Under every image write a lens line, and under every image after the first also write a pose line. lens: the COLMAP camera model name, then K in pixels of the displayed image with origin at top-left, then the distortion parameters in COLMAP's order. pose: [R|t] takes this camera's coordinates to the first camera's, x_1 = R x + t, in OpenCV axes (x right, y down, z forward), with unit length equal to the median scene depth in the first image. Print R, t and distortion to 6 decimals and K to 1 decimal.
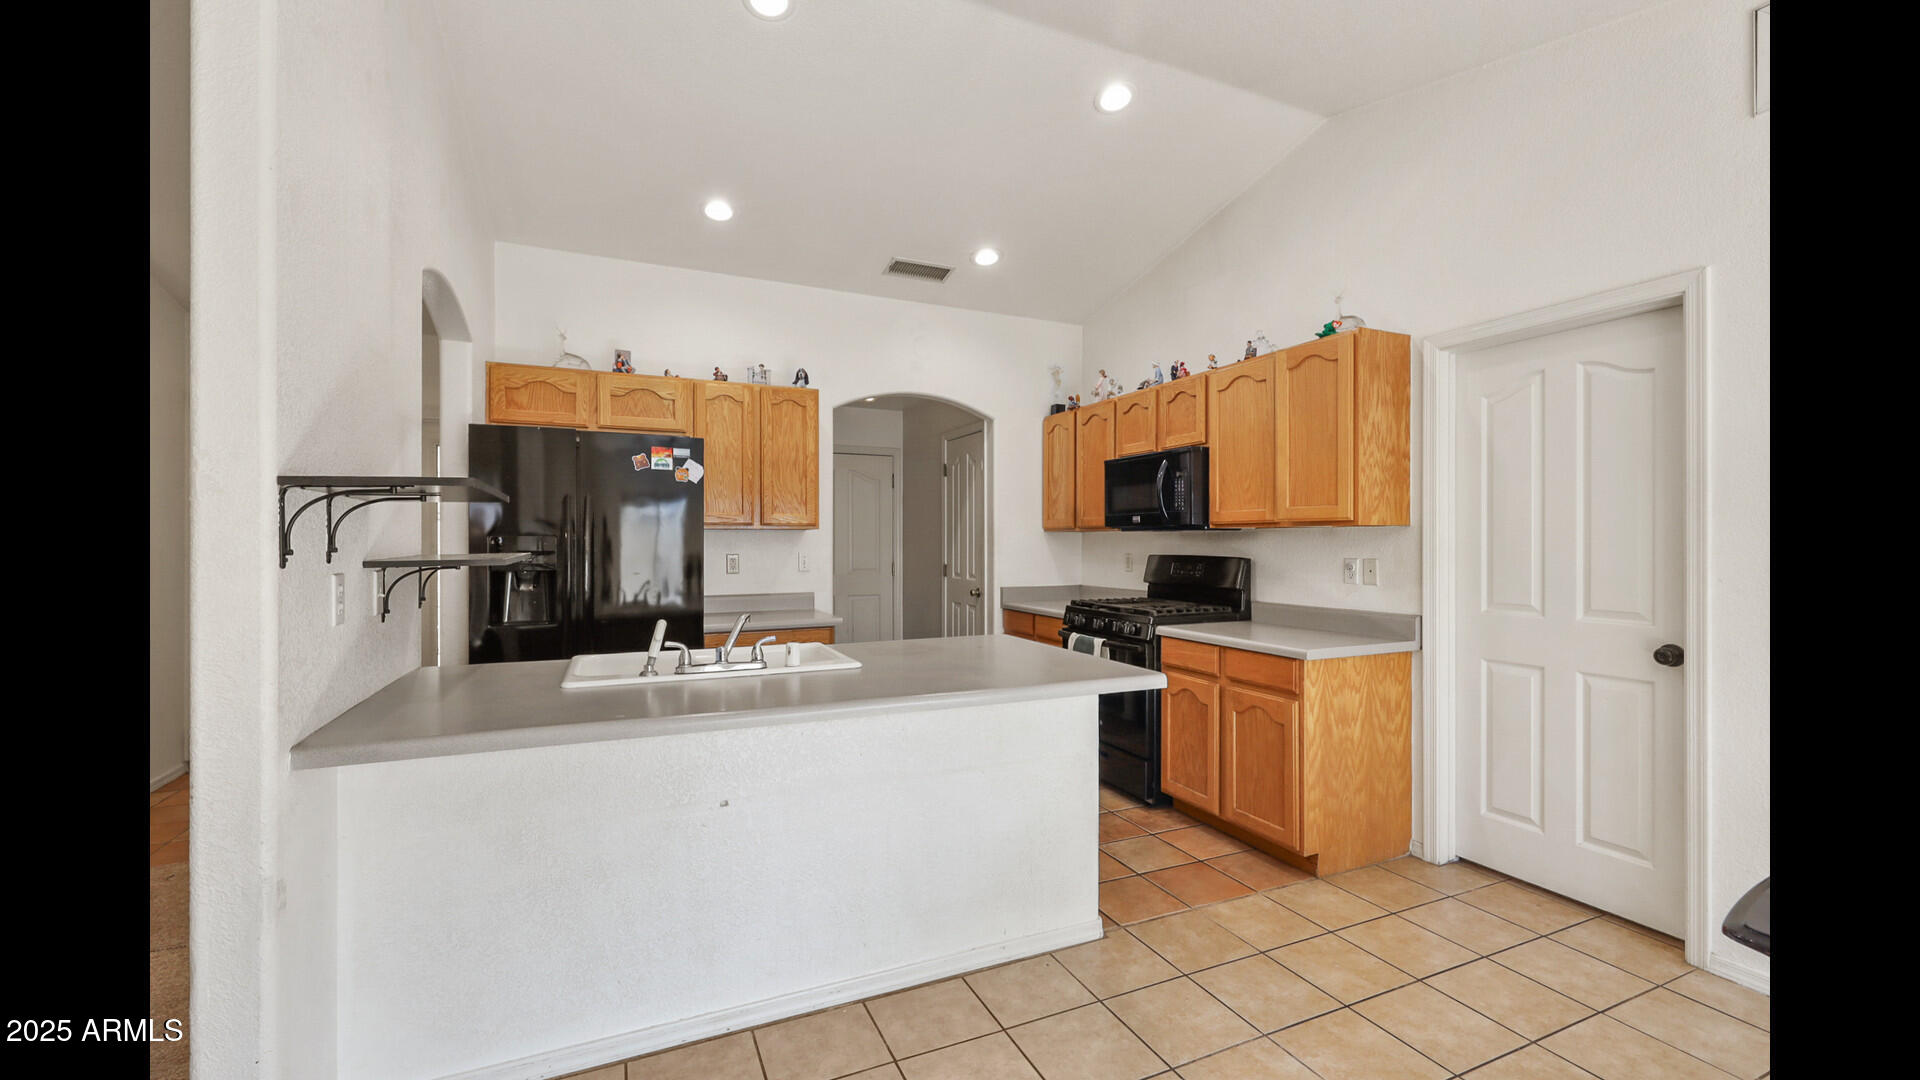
lens RADIAL K [[768.8, 0, 952.6], [0, 768.8, 548.6], [0, 0, 1]] dist [-0.000088, -0.000050]
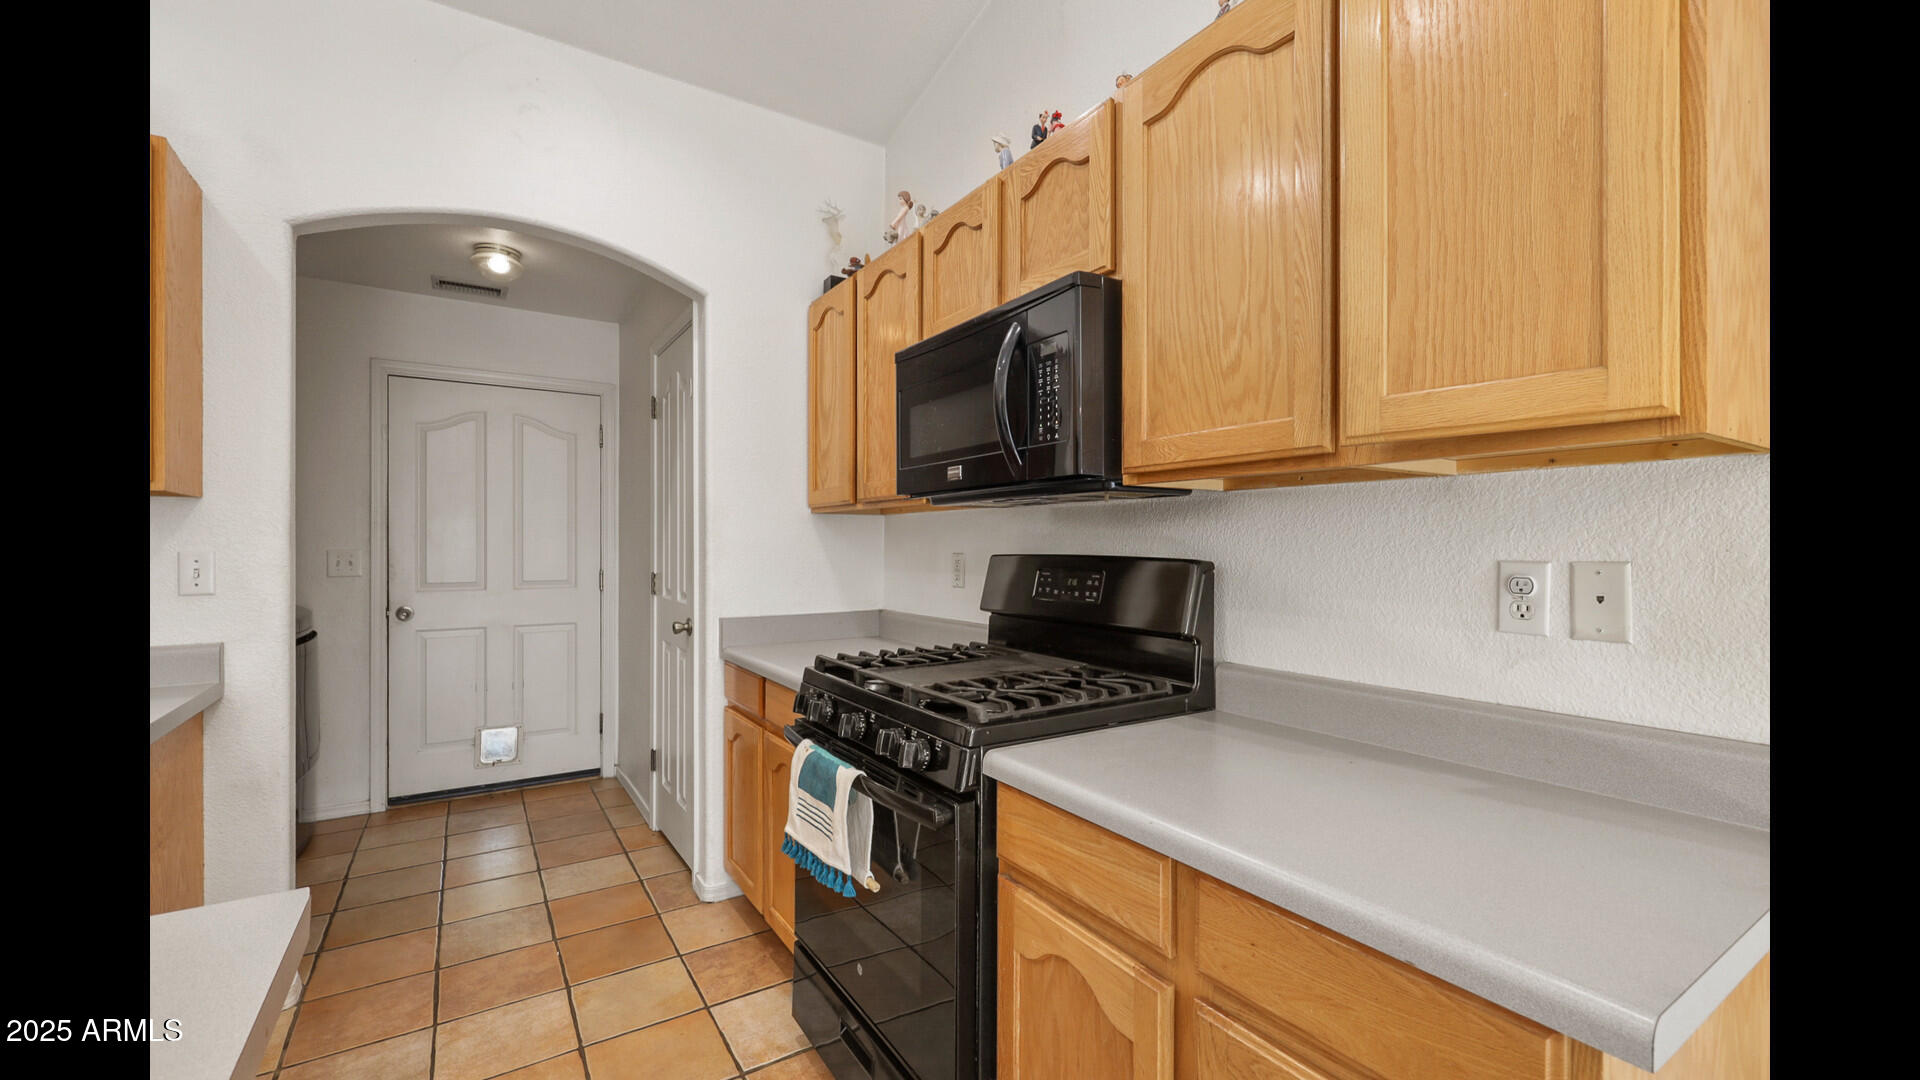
lens RADIAL K [[768.8, 0, 952.6], [0, 768.8, 548.6], [0, 0, 1]] dist [-0.000088, -0.000050]
pose [[0.988647, 0.001659, 0.150247, 0.177726], [-0.000843, 0.999985, -0.005495, 0.007459], [-0.150254, 0.005306, 0.988633, 0.586309]]
